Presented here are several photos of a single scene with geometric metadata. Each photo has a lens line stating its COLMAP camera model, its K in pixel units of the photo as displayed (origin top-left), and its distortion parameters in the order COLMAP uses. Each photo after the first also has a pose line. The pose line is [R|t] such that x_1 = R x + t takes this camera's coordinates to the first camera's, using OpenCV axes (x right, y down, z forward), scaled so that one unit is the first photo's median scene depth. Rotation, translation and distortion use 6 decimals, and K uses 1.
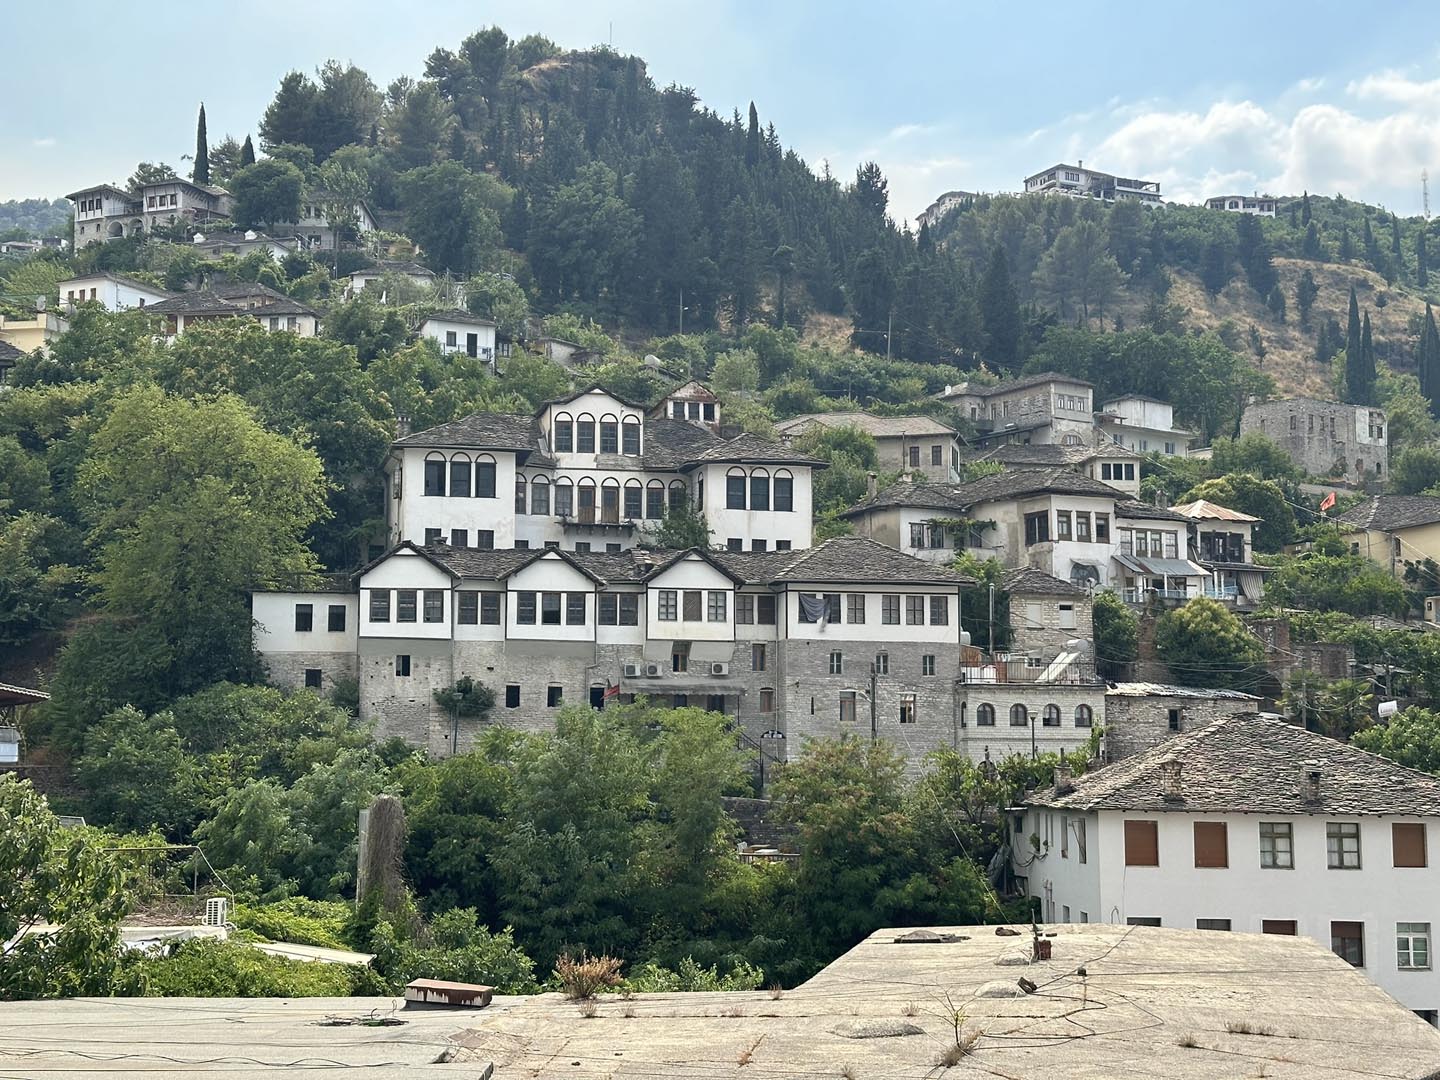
lens RADIAL K [[2022.7, 0, 721.3], [0, 2022.7, 540.3], [0, 0, 1]] dist [0.002684, 0.000000]
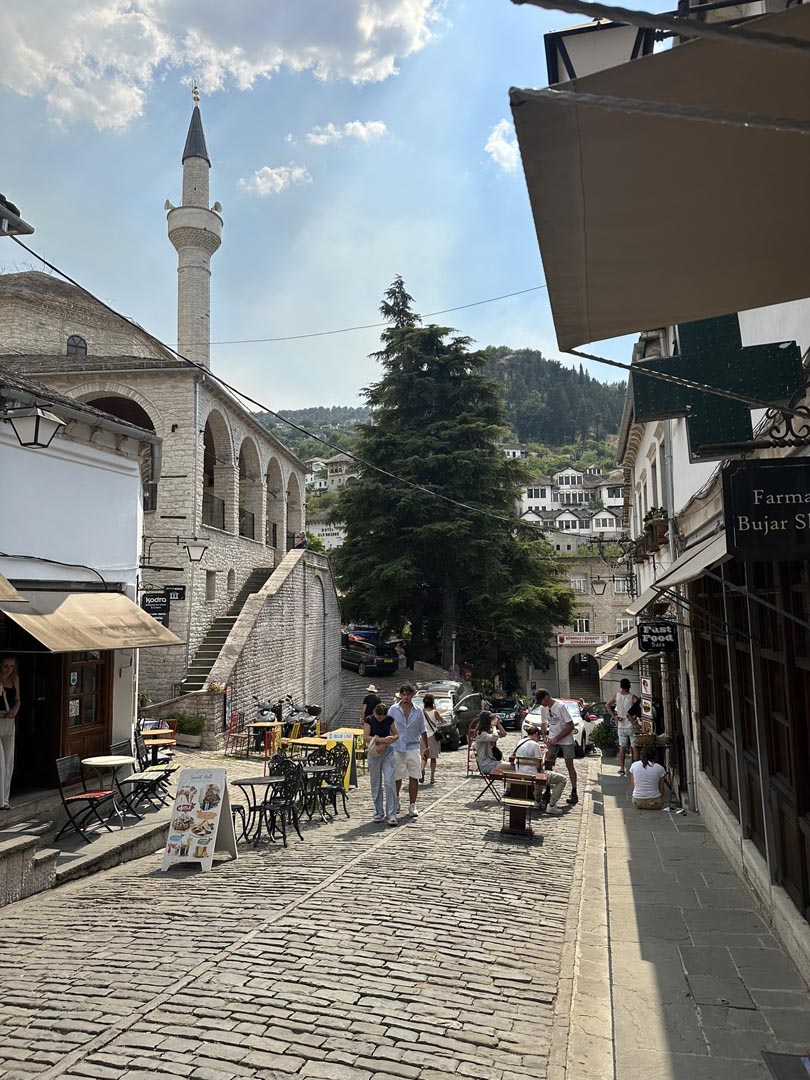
lens RADIAL K [[725.7, 0, 400.9], [0, 725.7, 537.7], [0, 0, 1]] dist [0.038028, -0.051558]
pose [[0.976285, -0.037486, -0.213217, -0.084257], [0.043232, 0.998815, 0.022350, 0.011034], [0.212127, -0.031037, 0.976749, -0.376478]]
